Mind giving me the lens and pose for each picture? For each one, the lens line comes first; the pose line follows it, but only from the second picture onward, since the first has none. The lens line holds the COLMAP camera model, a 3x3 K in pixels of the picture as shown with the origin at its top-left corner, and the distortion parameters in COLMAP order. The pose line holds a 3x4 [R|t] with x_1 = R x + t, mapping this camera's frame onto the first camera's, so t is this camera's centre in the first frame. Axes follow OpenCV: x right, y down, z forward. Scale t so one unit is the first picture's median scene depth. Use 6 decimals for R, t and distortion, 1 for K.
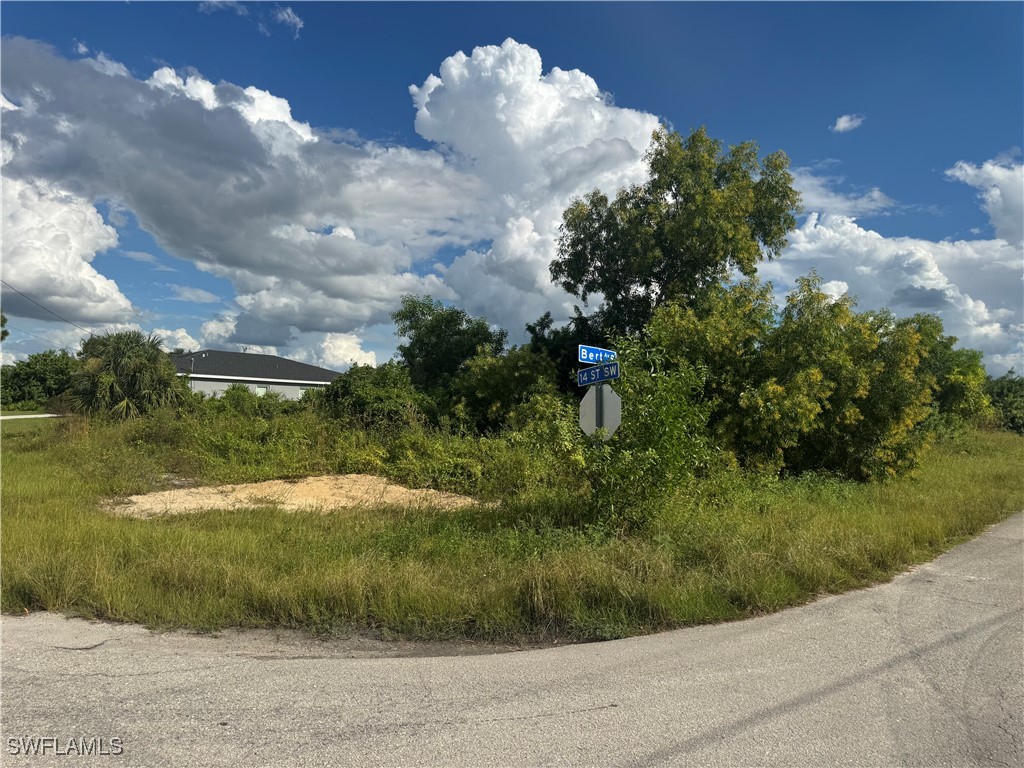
lens RADIAL K [[724.7, 0, 512.0], [0, 724.7, 384.0], [0, 0, 1]] dist [0.094414, -0.120827]
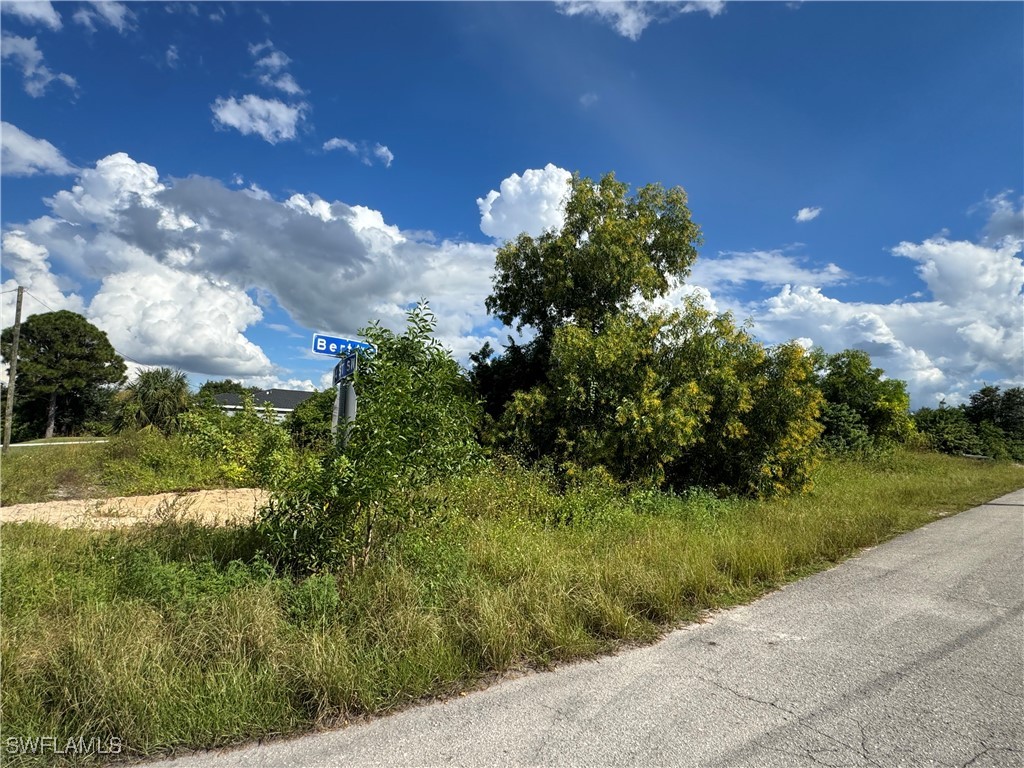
lens RADIAL K [[555.4, 0, 510.6], [0, 555.4, 385.4], [0, 0, 1]] dist [-0.002215, 0.001080]
pose [[0.996849, -0.010411, -0.078642, 0.167848], [0.005535, 0.998063, -0.061970, 0.021348], [0.079135, 0.061339, 0.994975, 0.175122]]
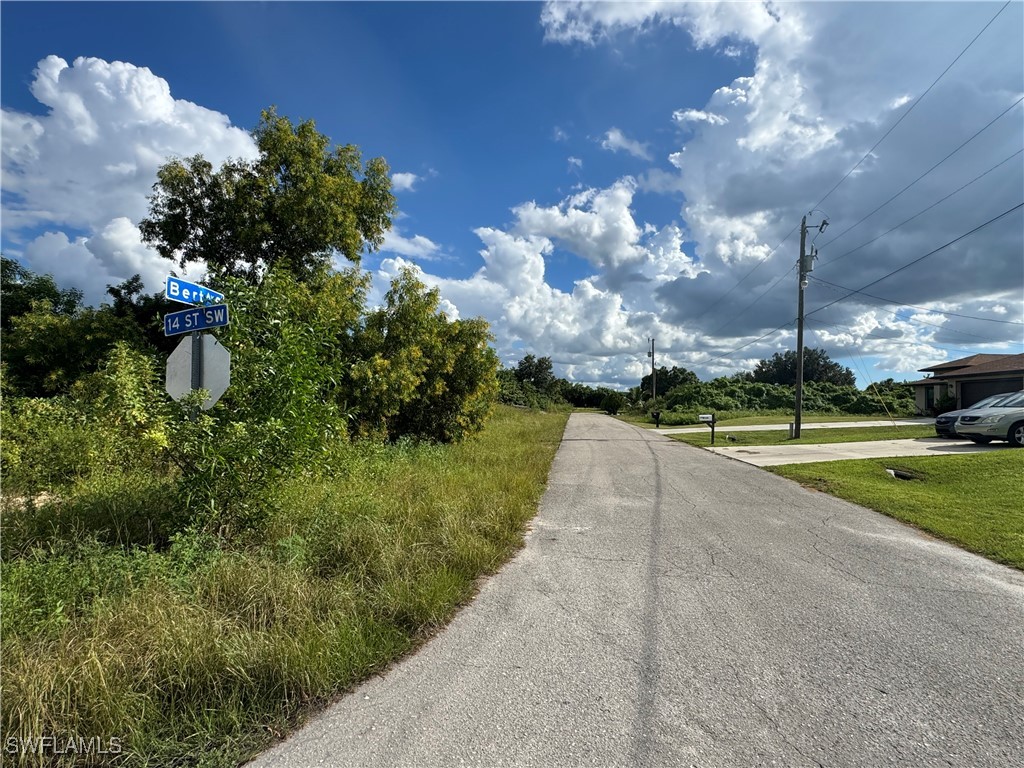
lens RADIAL K [[550.8, 0, 512.5], [0, 550.8, 386.8], [0, 0, 1]] dist [-0.001141, 0.000908]
pose [[0.803582, 0.013737, 0.595035, 0.020979], [-0.031219, 0.999330, 0.019090, 0.015601], [-0.594375, -0.033917, 0.803473, 0.166270]]
